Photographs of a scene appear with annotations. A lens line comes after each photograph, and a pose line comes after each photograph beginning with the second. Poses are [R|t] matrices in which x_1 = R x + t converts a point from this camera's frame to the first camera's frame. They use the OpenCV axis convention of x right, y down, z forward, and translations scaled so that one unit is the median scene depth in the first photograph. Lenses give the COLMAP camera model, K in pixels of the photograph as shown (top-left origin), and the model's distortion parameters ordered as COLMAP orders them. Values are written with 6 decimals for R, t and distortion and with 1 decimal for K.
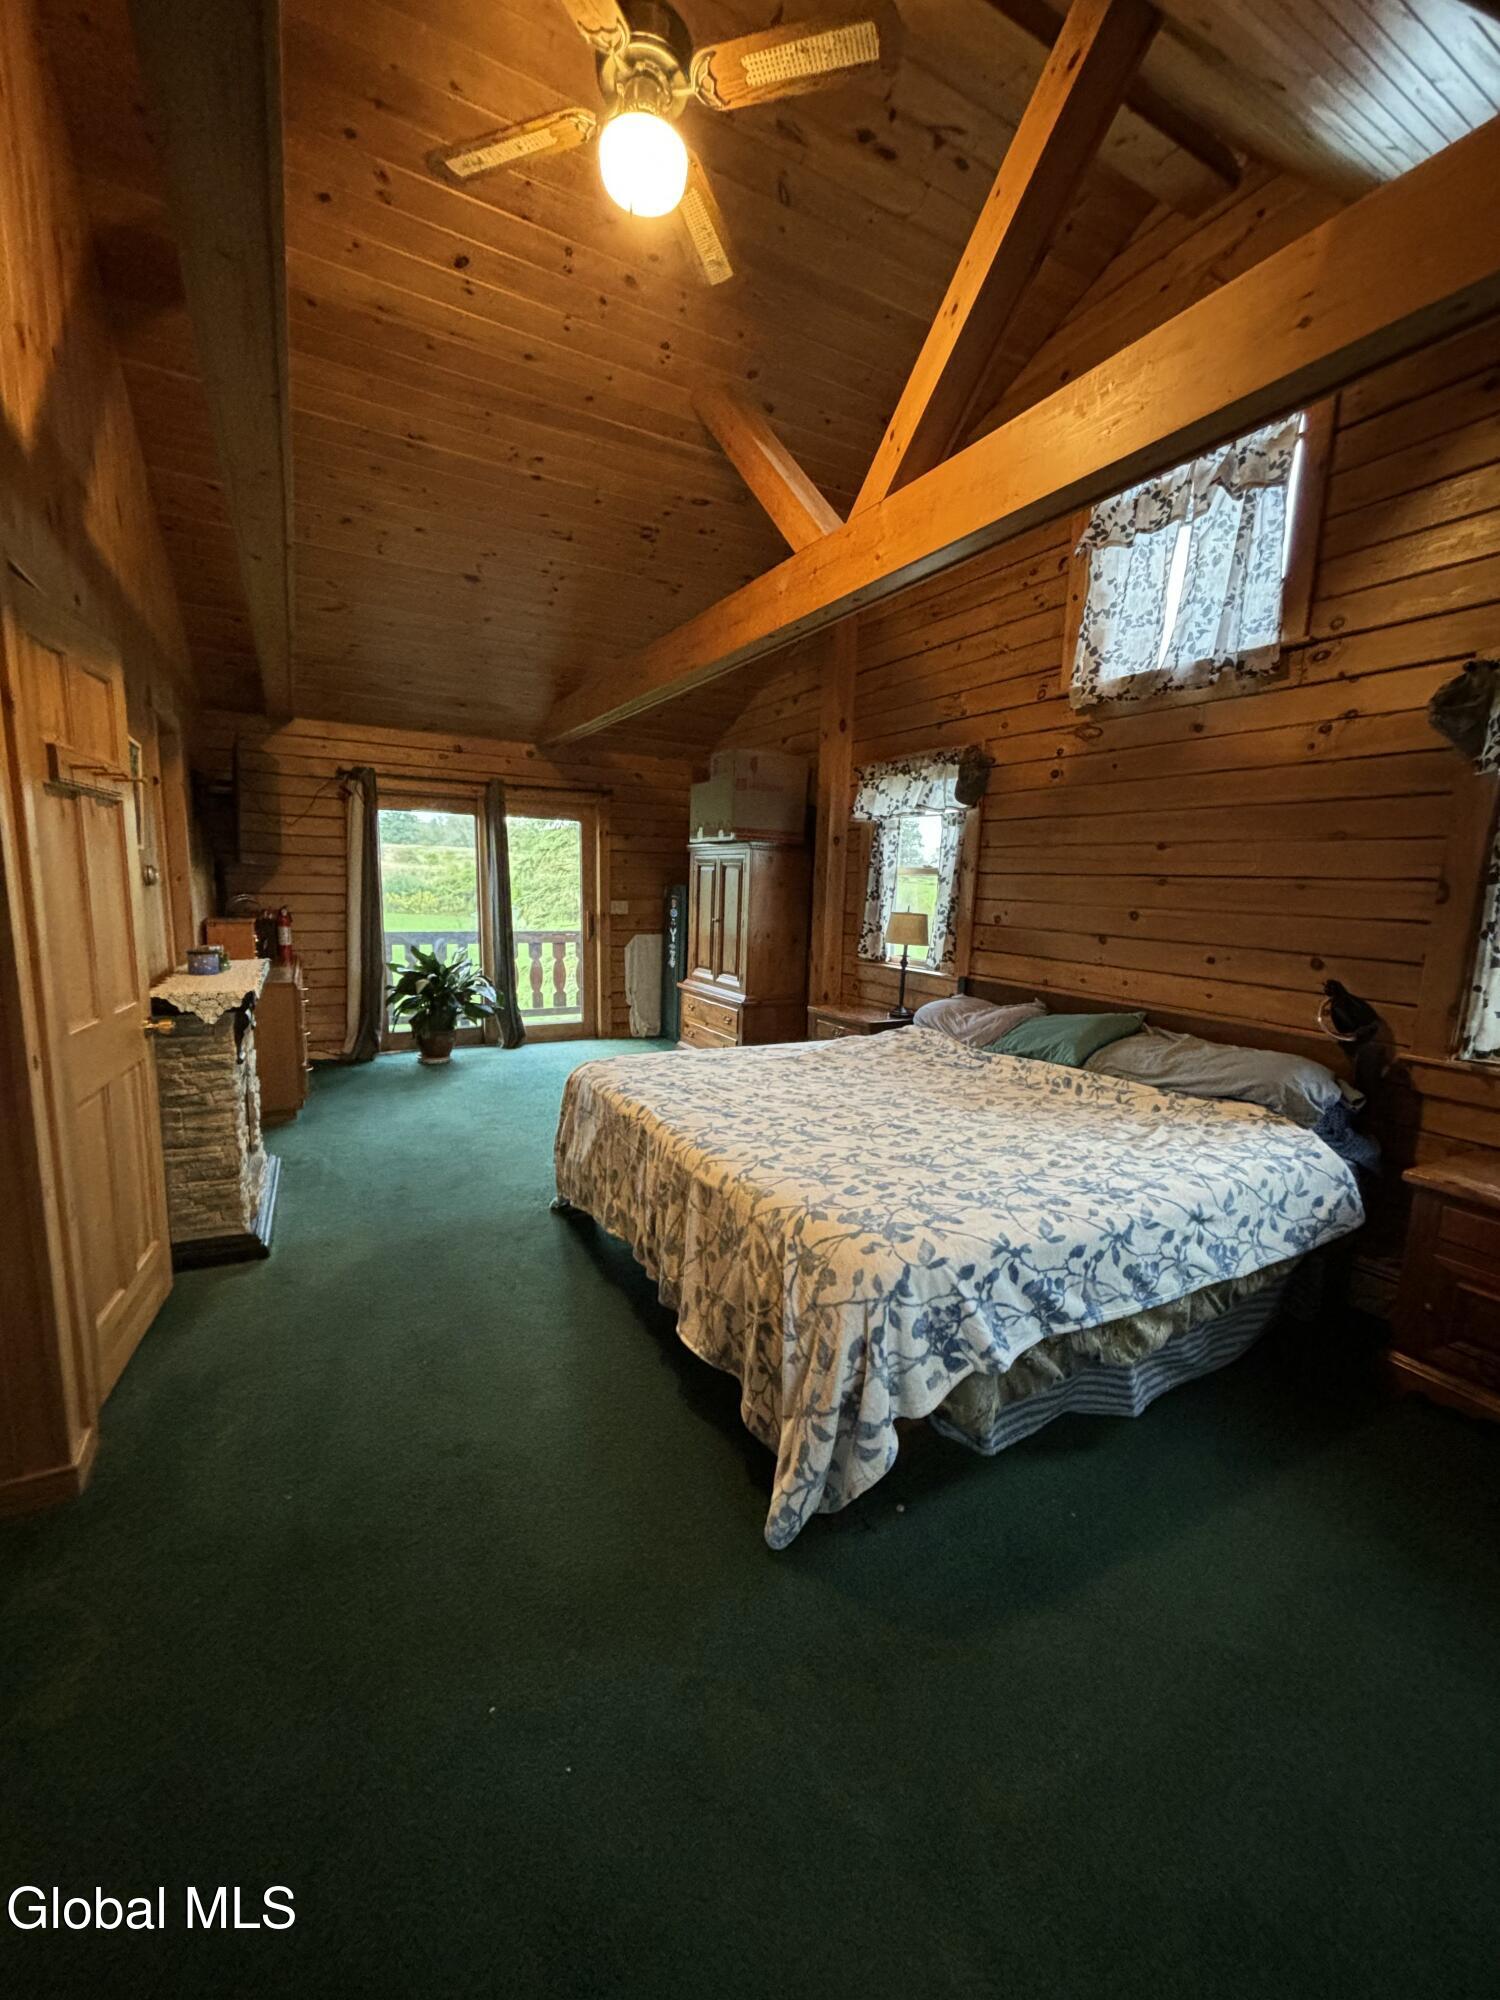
lens RADIAL K [[812.2, 0, 758.3], [0, 812.2, 1009.4], [0, 0, 1]] dist [0.003672, -0.000584]
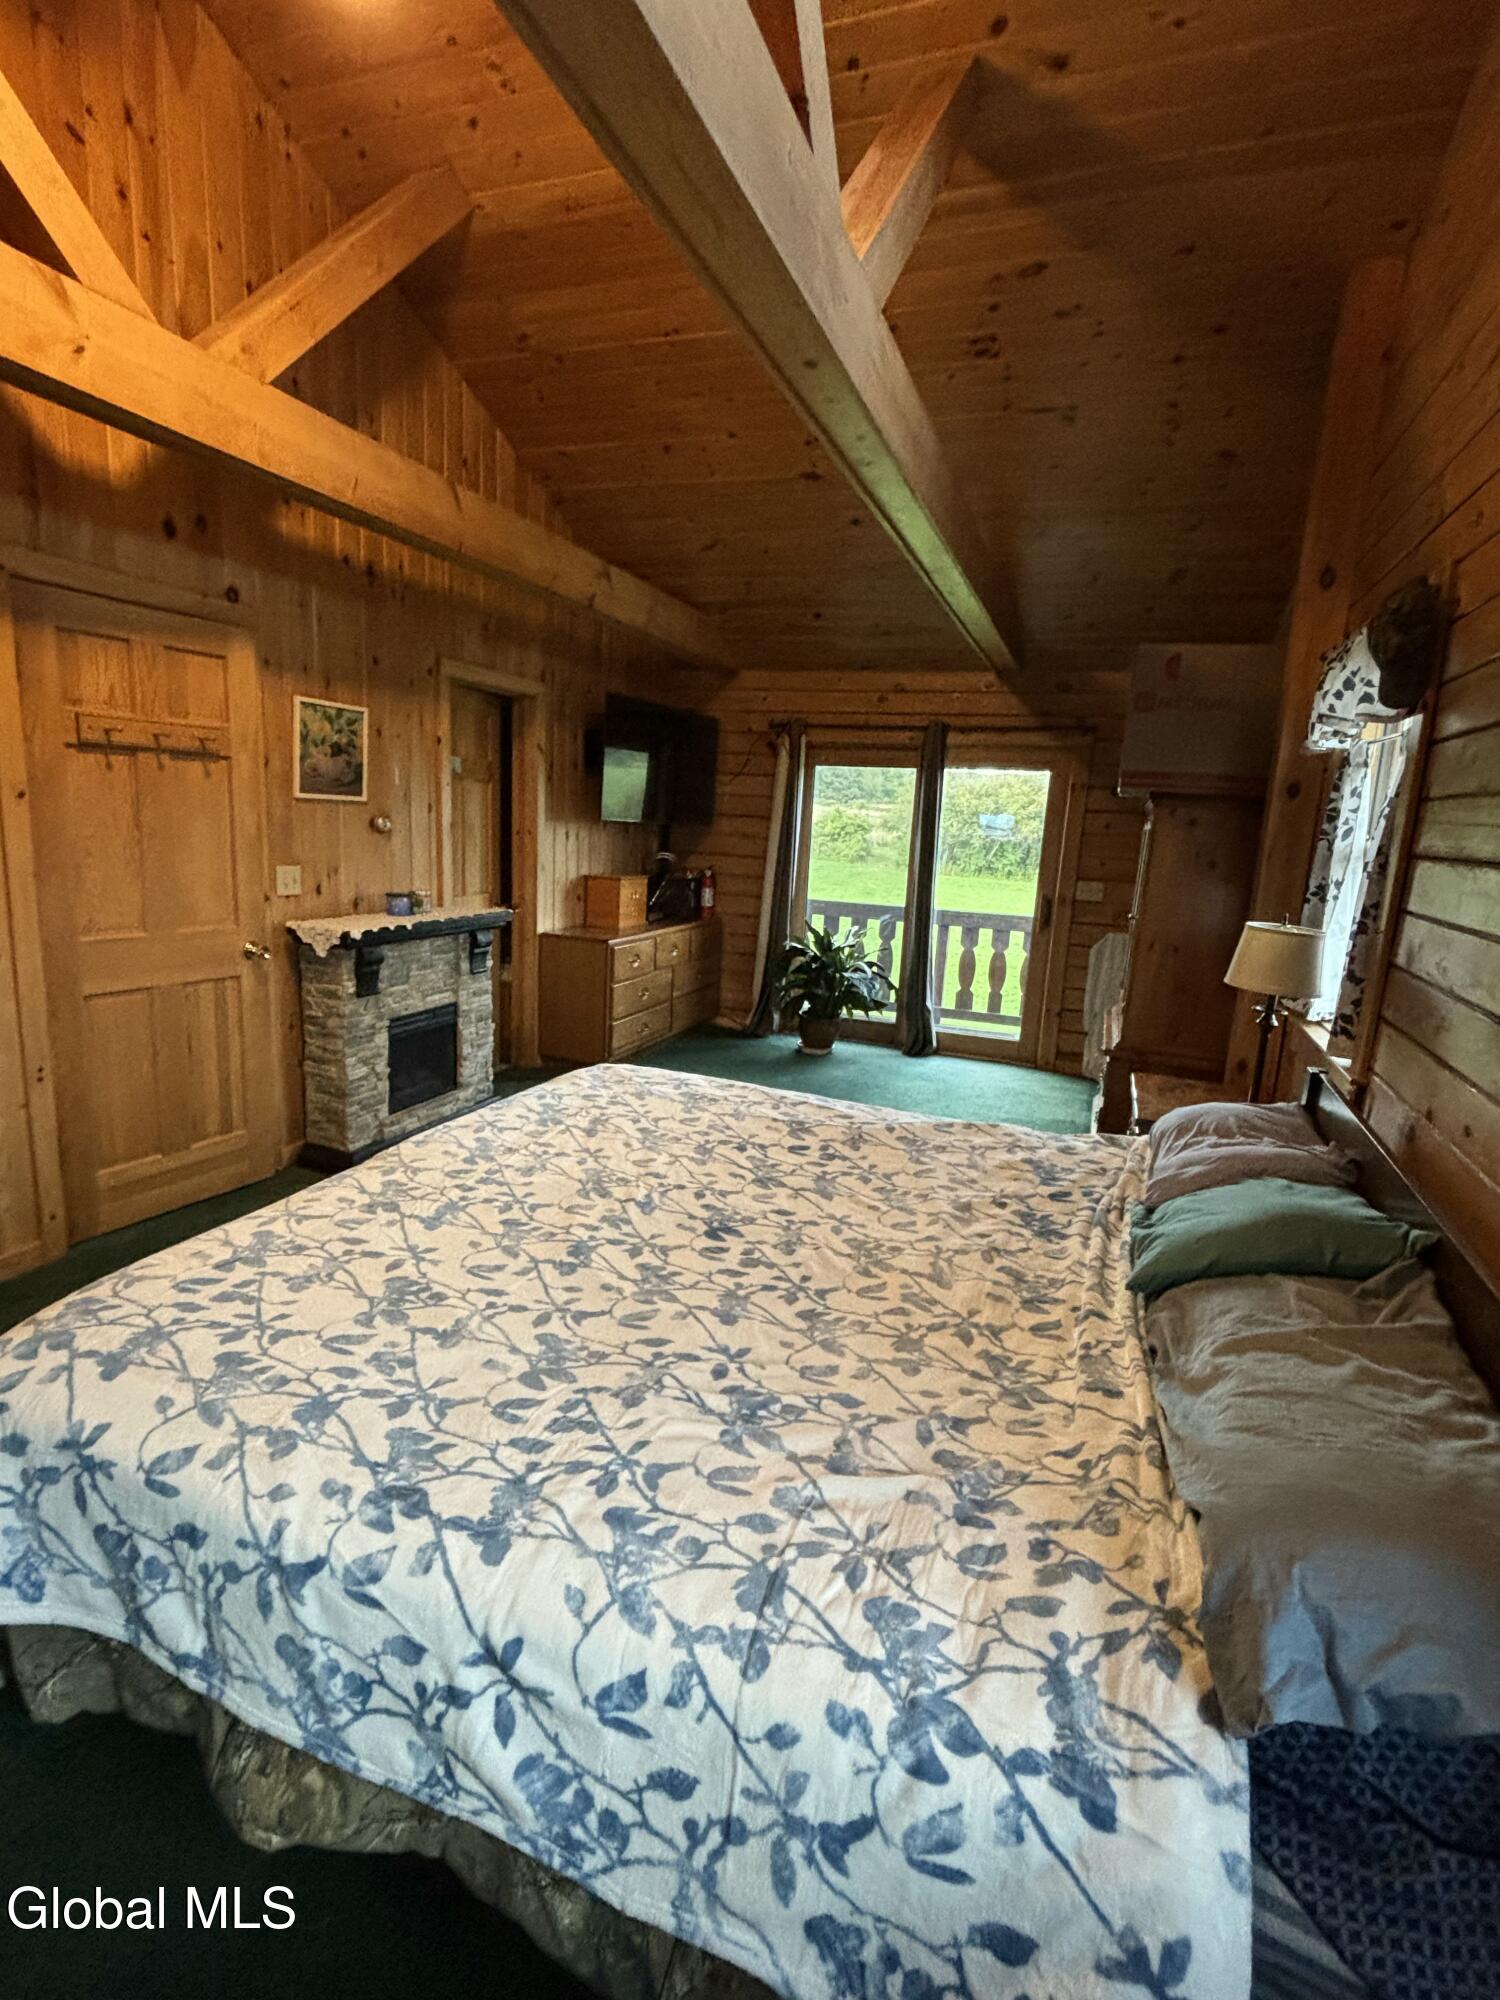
lens RADIAL K [[970.3, 0, 751.6], [0, 970.3, 1012.1], [0, 0, 1]] dist [-0.000735, -0.002468]
pose [[0.644312, 0.157934, -0.748277, 0.381008], [-0.155794, 0.985032, 0.073757, -0.051964], [0.748726, 0.069054, 0.659273, 0.302894]]
